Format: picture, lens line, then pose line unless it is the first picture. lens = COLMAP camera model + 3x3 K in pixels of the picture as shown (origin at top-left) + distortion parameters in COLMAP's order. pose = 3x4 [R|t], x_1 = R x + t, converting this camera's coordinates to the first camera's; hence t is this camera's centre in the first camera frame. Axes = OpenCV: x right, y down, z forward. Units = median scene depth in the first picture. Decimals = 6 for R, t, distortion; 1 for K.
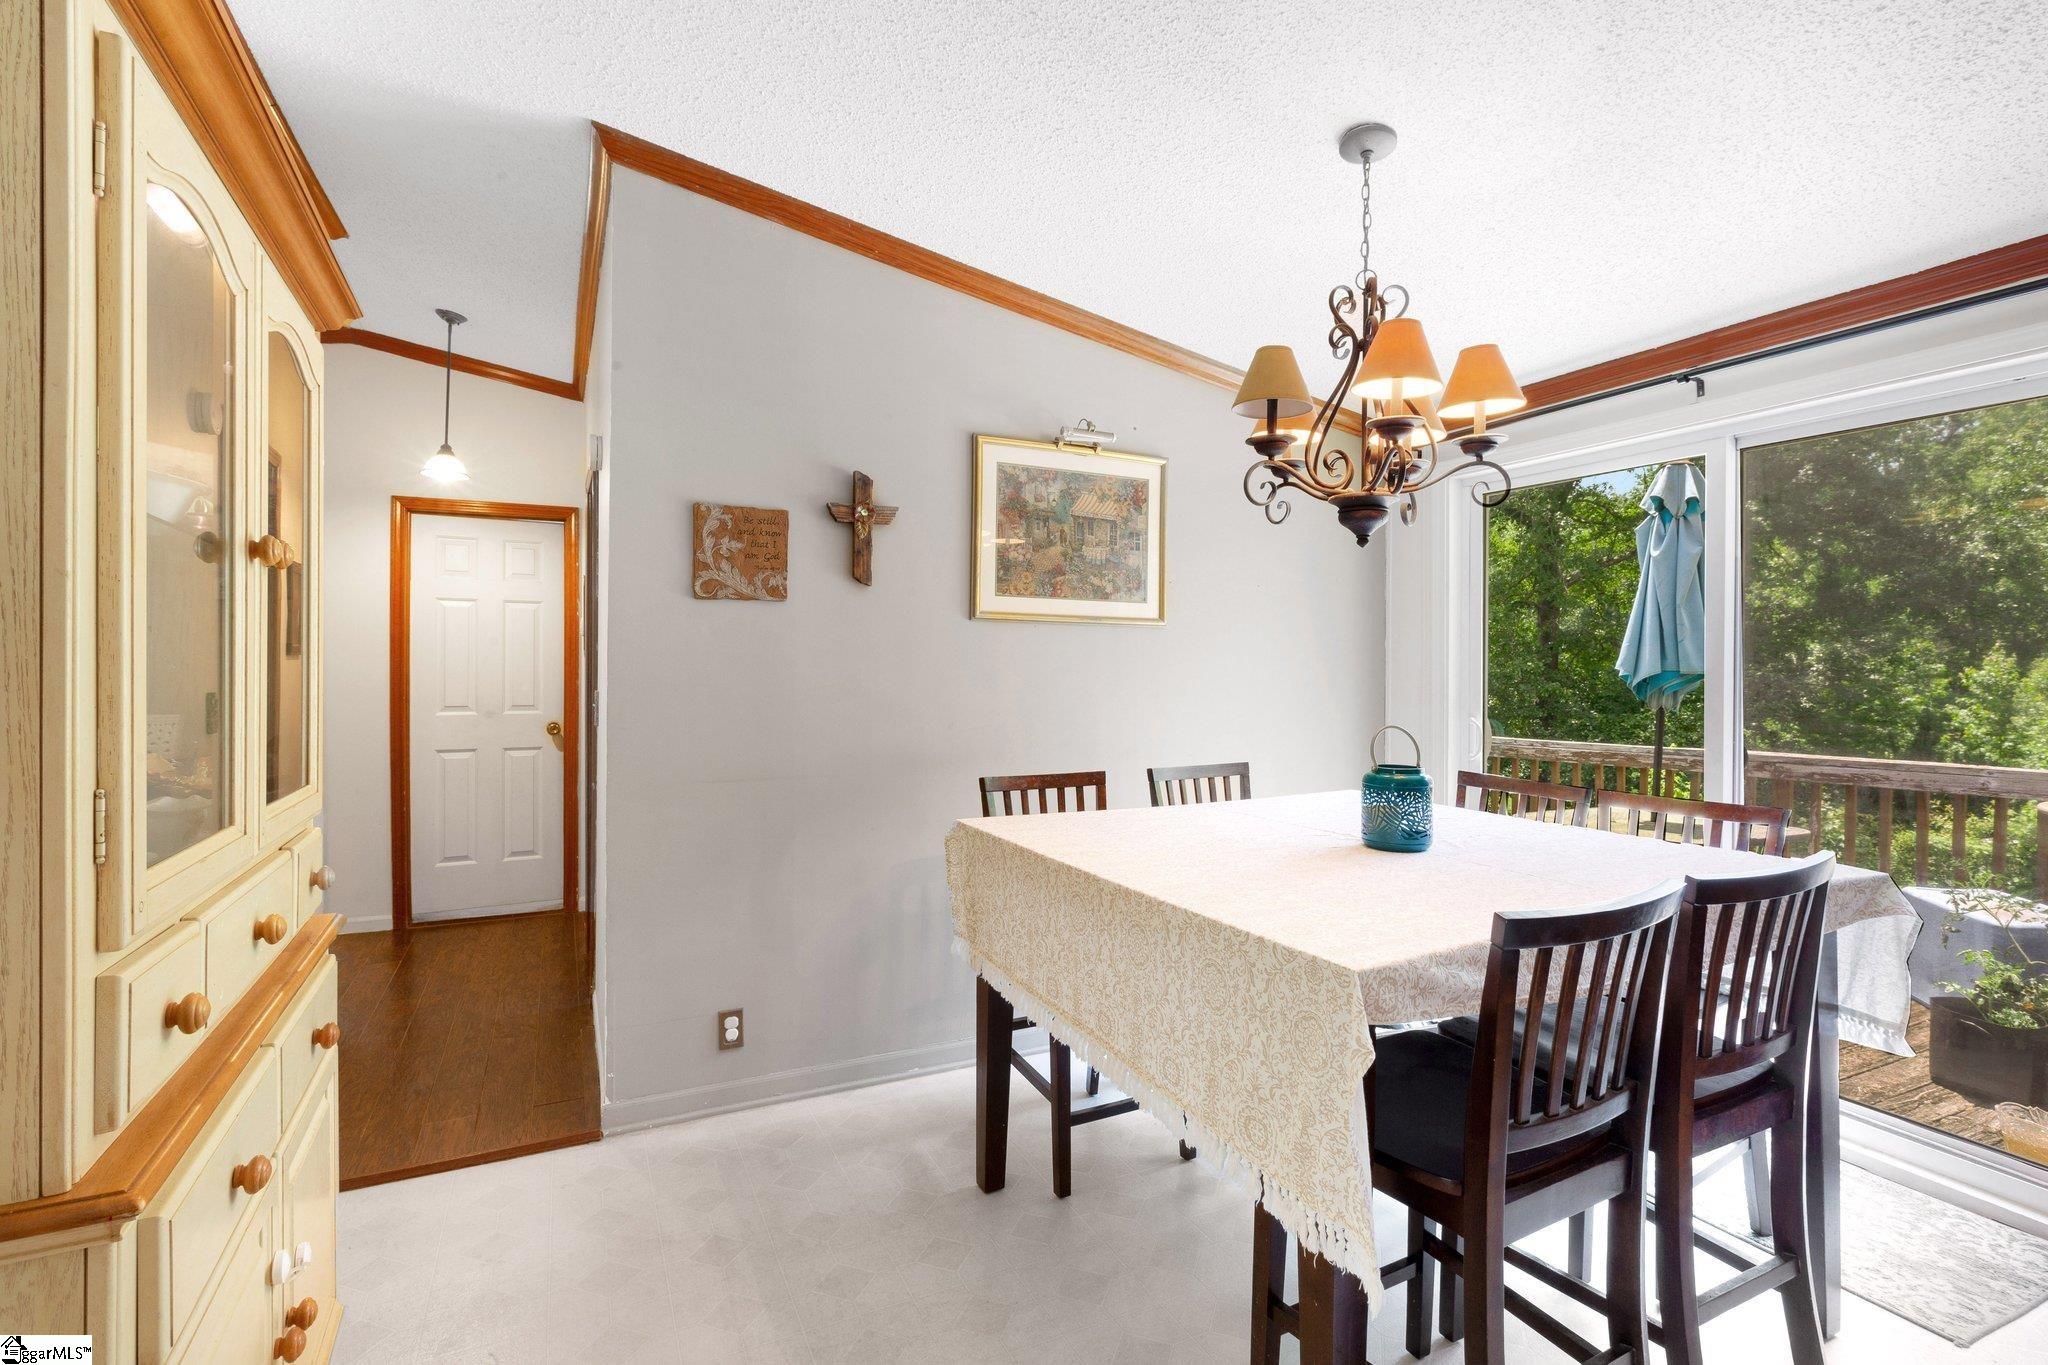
lens RADIAL K [[958.6, 0, 1021.0], [0, 958.6, 681.1], [0, 0, 1]] dist [-0.004720, -0.000433]
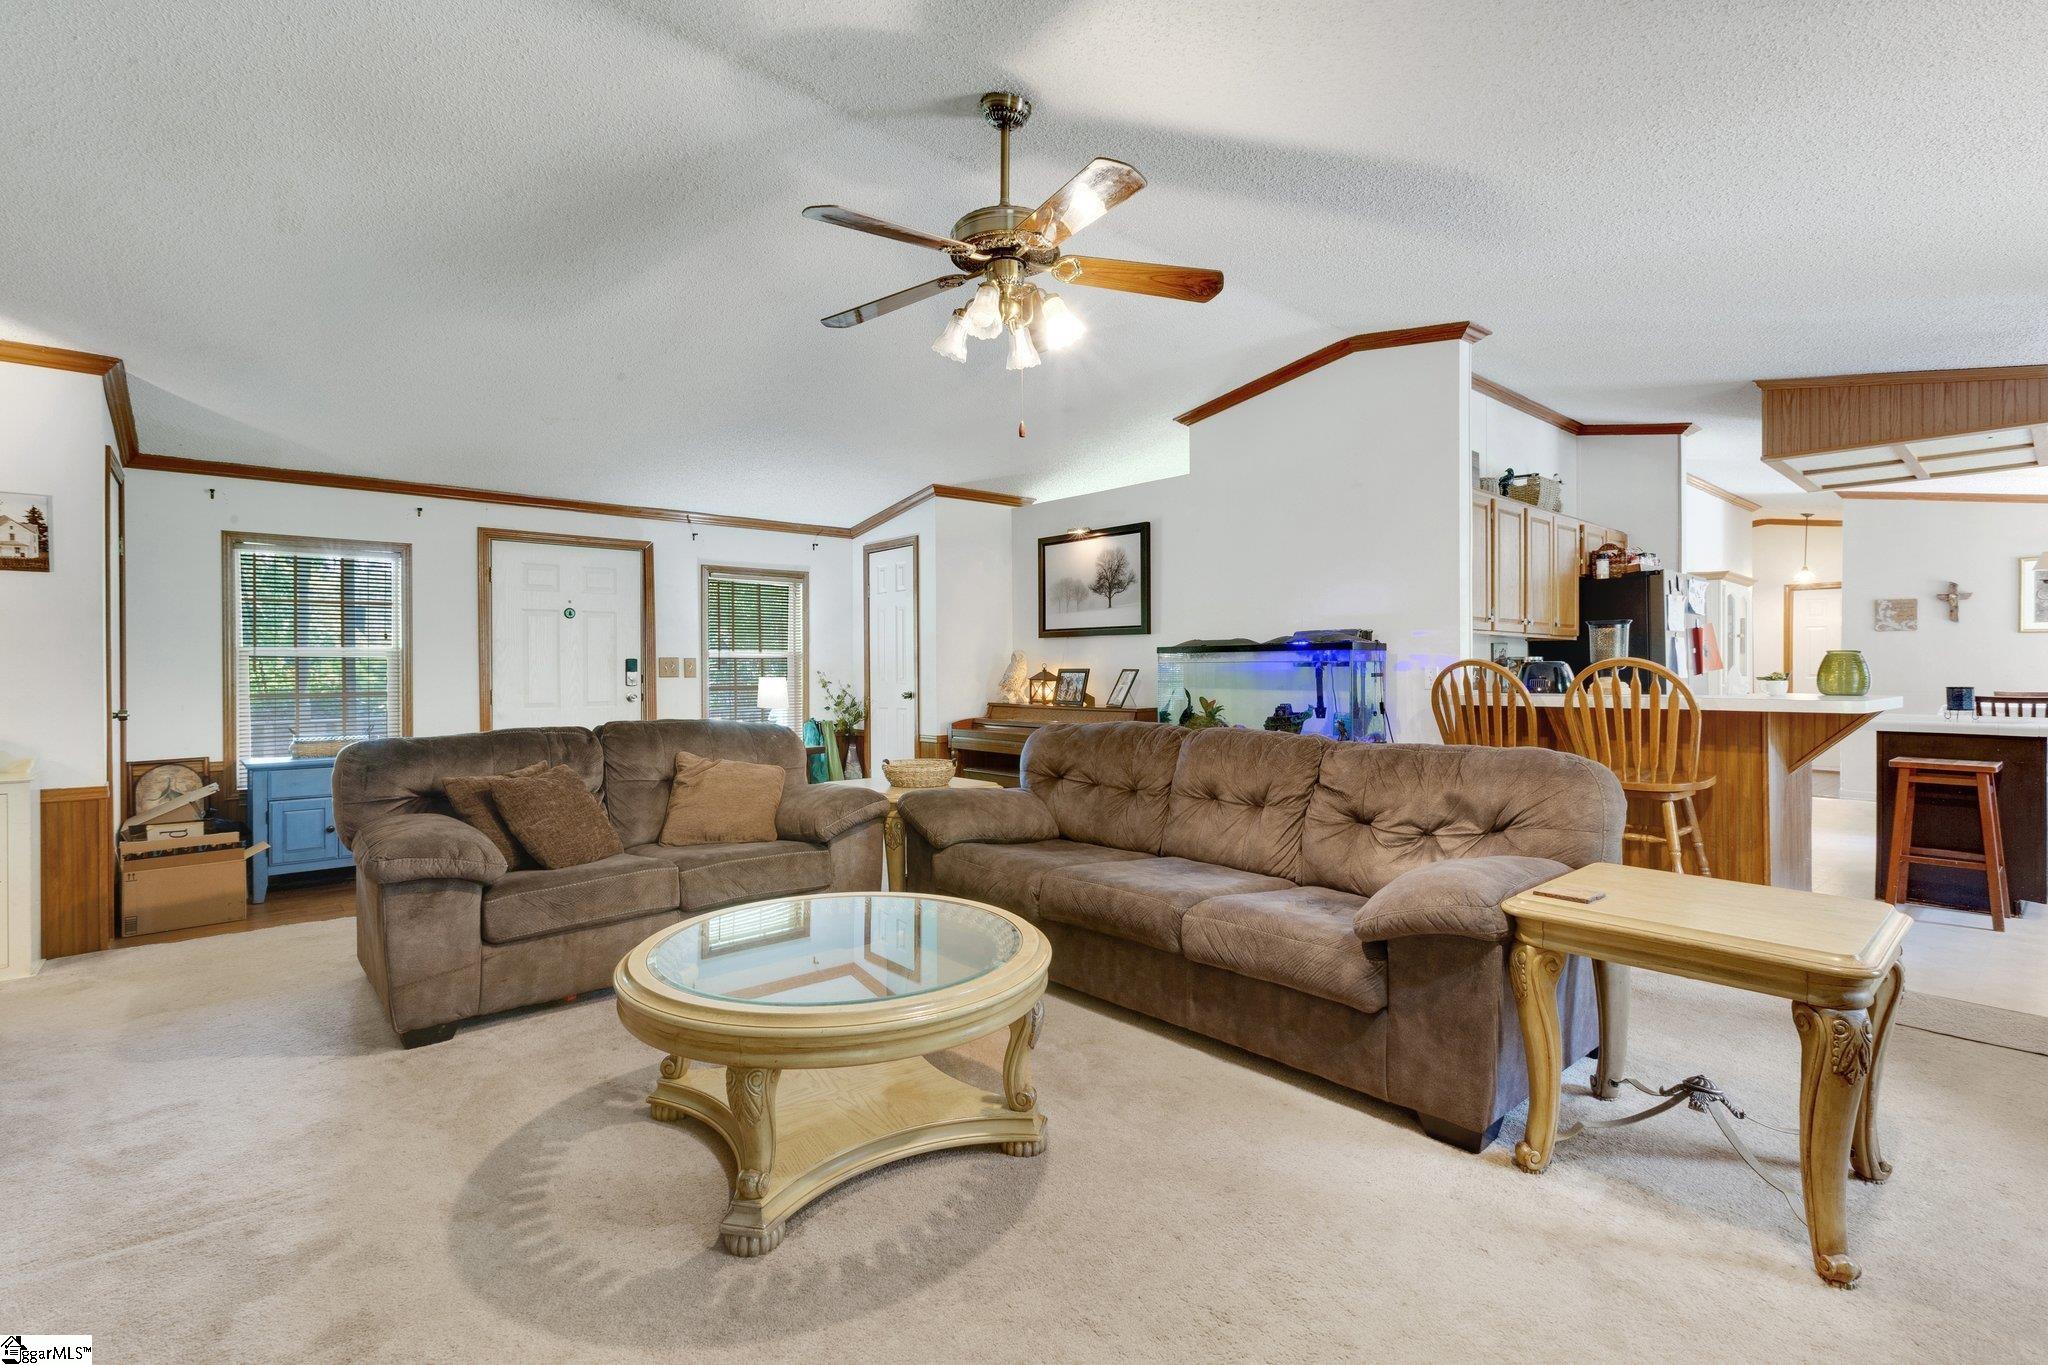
lens RADIAL K [[958.6, 0, 1019.8], [0, 958.6, 669.4], [0, 0, 1]] dist [-0.004720, -0.000433]
pose [[0.259979, 0.003671, -0.965607, 1.728163], [0.003823, 0.999981, 0.004830, 0.006984], [0.965607, -0.004947, 0.259960, -2.210212]]
